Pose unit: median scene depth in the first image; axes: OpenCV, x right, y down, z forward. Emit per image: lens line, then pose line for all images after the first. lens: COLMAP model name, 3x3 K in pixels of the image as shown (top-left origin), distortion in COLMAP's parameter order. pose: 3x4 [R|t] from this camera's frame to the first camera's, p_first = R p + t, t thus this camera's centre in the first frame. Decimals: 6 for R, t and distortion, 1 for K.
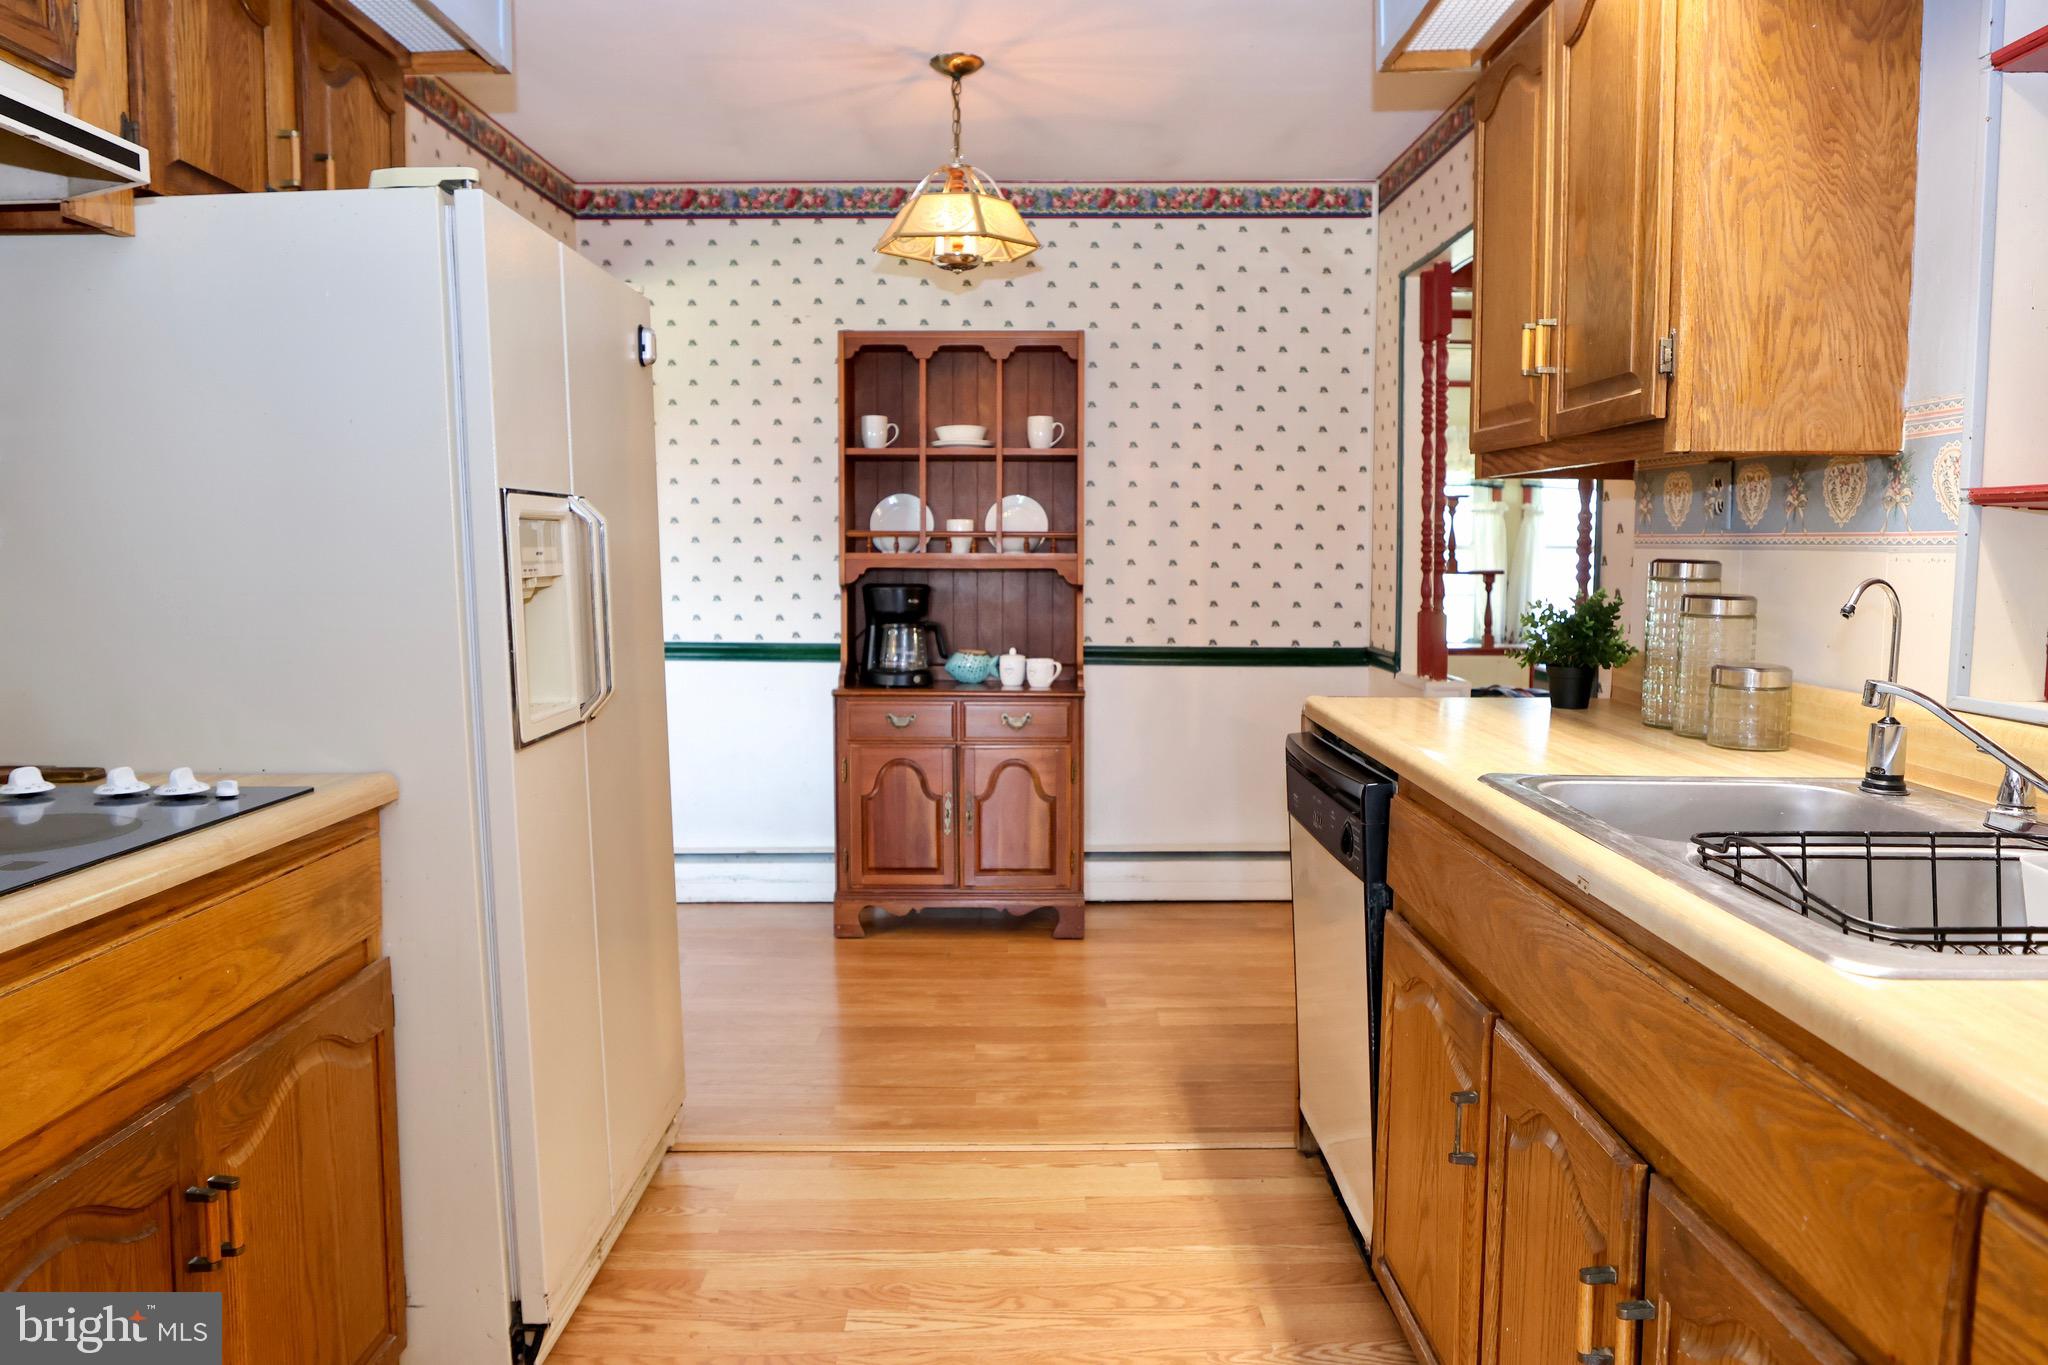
lens RADIAL K [[1421.9, 0, 1031.3], [0, 1421.9, 682.2], [0, 0, 1]] dist [-0.050545, 0.026459]
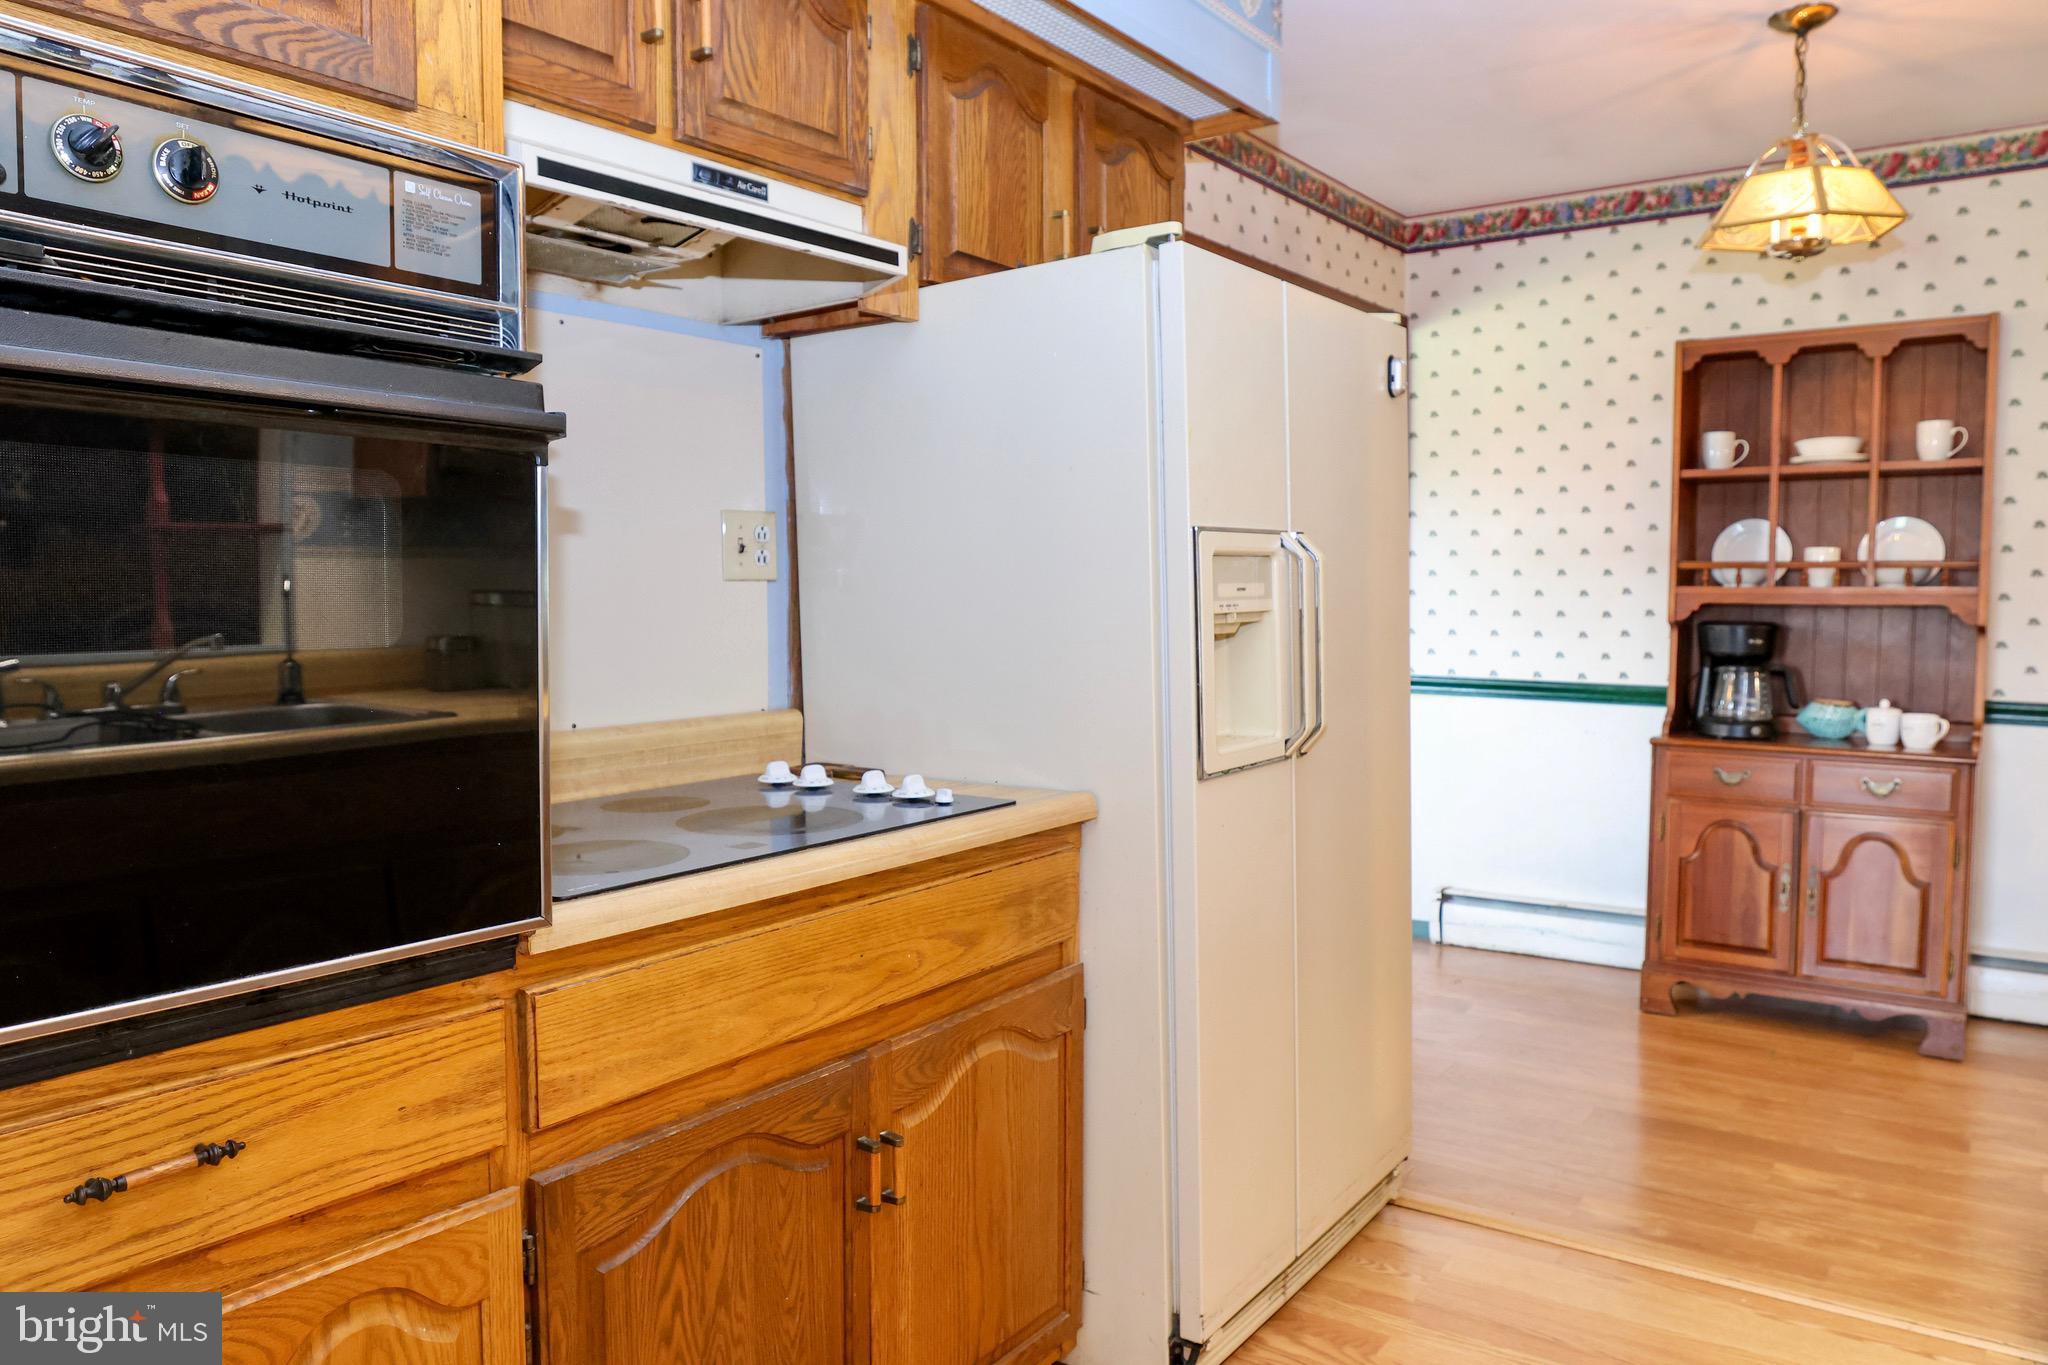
lens RADIAL K [[1421.9, 0, 1022.5], [0, 1421.9, 690.5], [0, 0, 1]] dist [-0.050545, 0.026459]
pose [[0.812311, 0.039271, -0.581901, 0.102849], [-0.048583, 0.998819, -0.000411, -0.008592], [0.581197, 0.028604, 0.813260, 0.064613]]
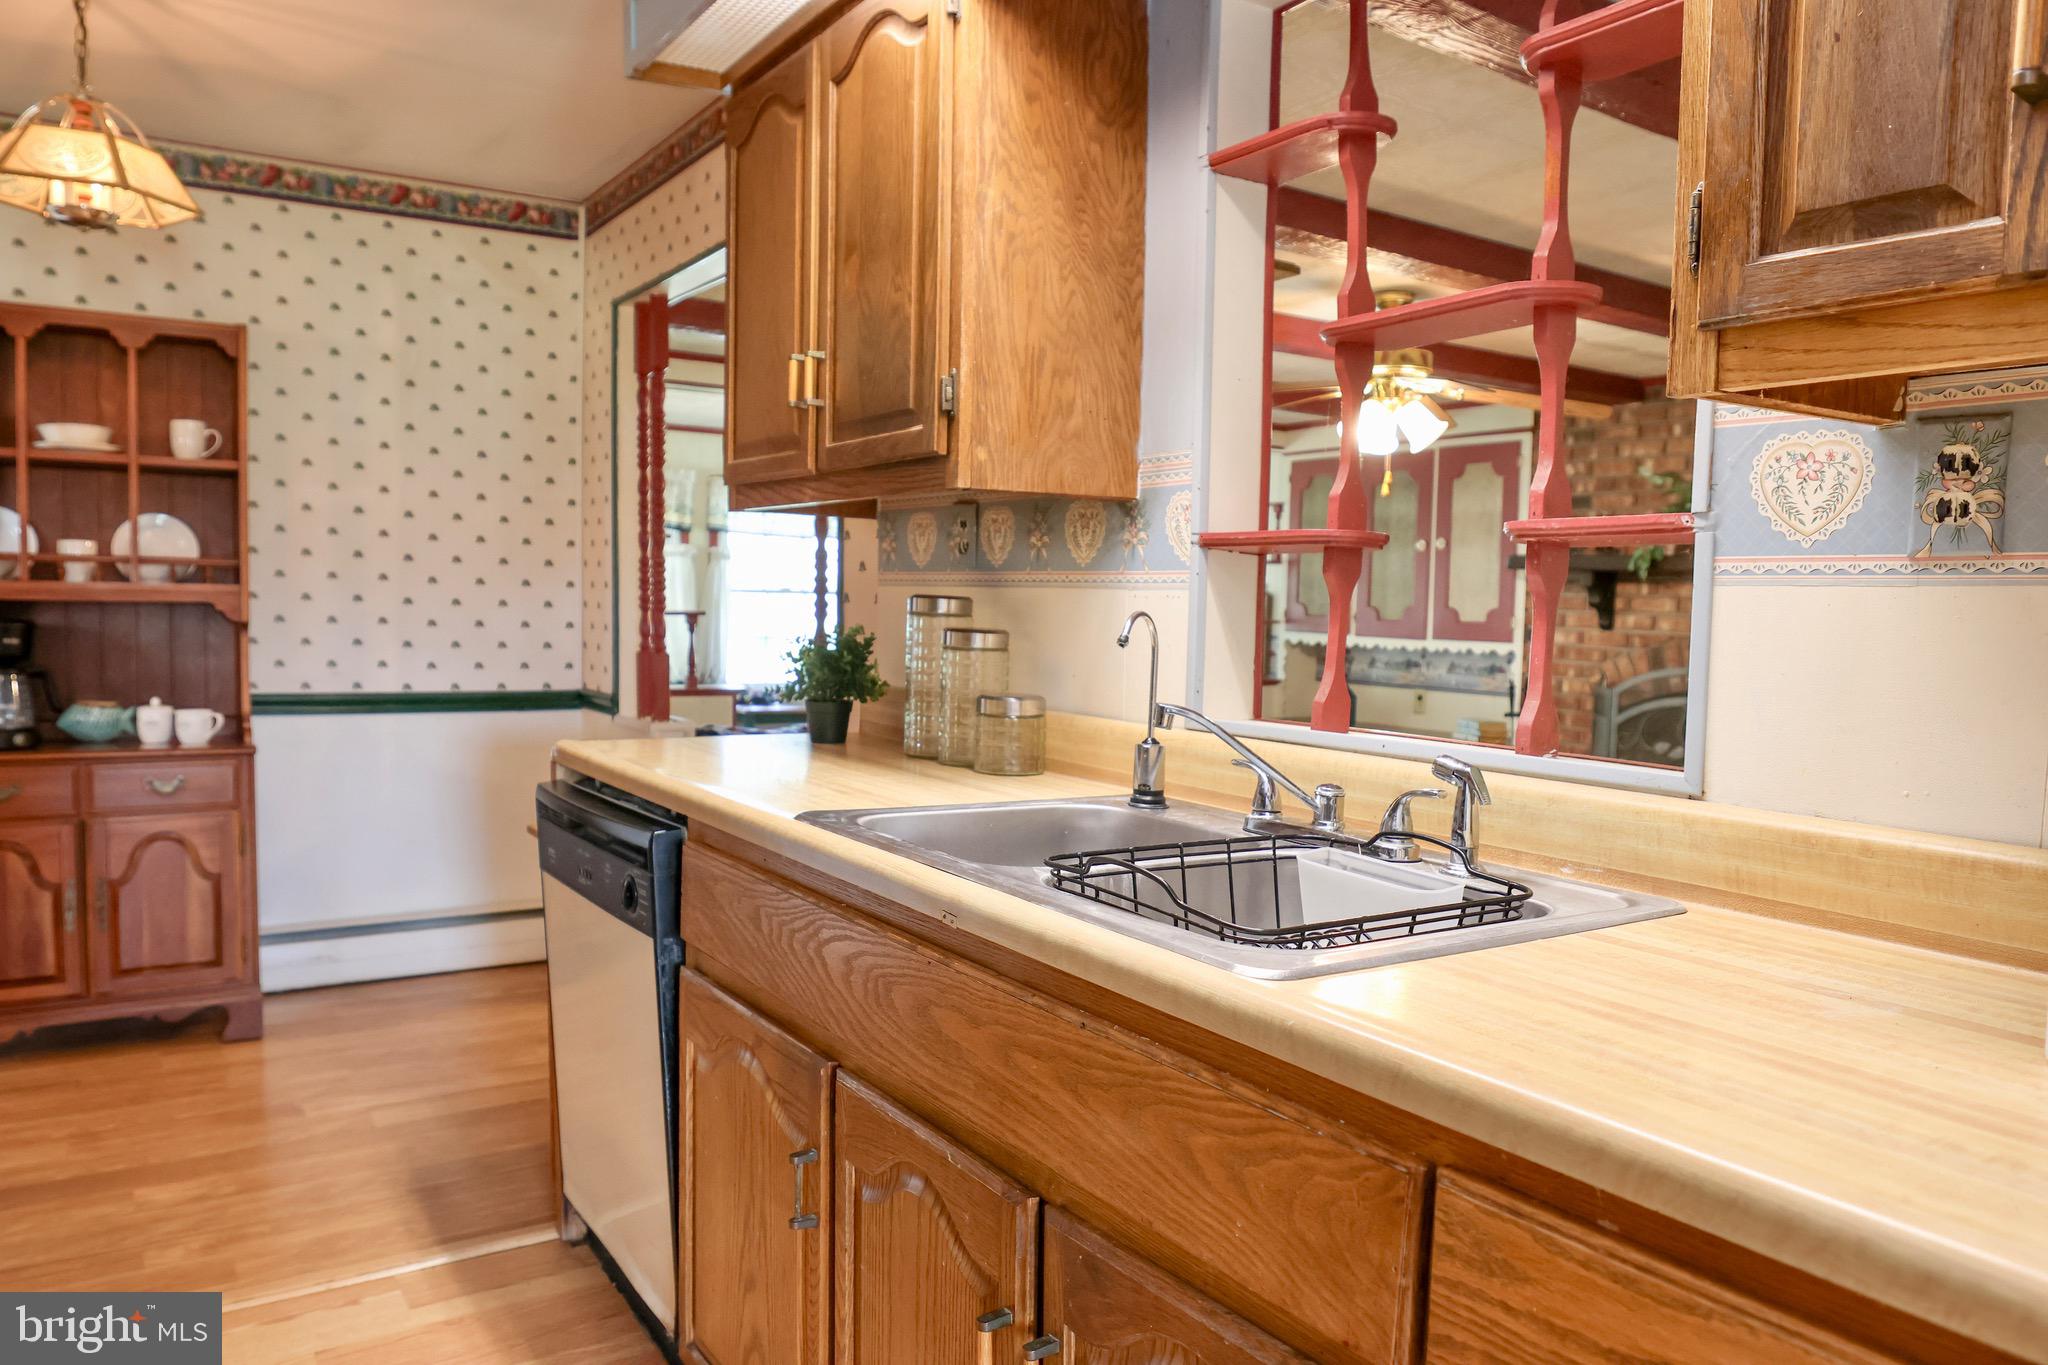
lens RADIAL K [[1421.9, 0, 1025.5], [0, 1421.9, 692.6], [0, 0, 1]] dist [-0.050545, 0.026459]
pose [[0.842042, -0.018905, 0.539080, -0.048970], [0.031845, 0.999385, -0.014695, 0.002006], [-0.538471, 0.029541, 0.842126, 0.079105]]
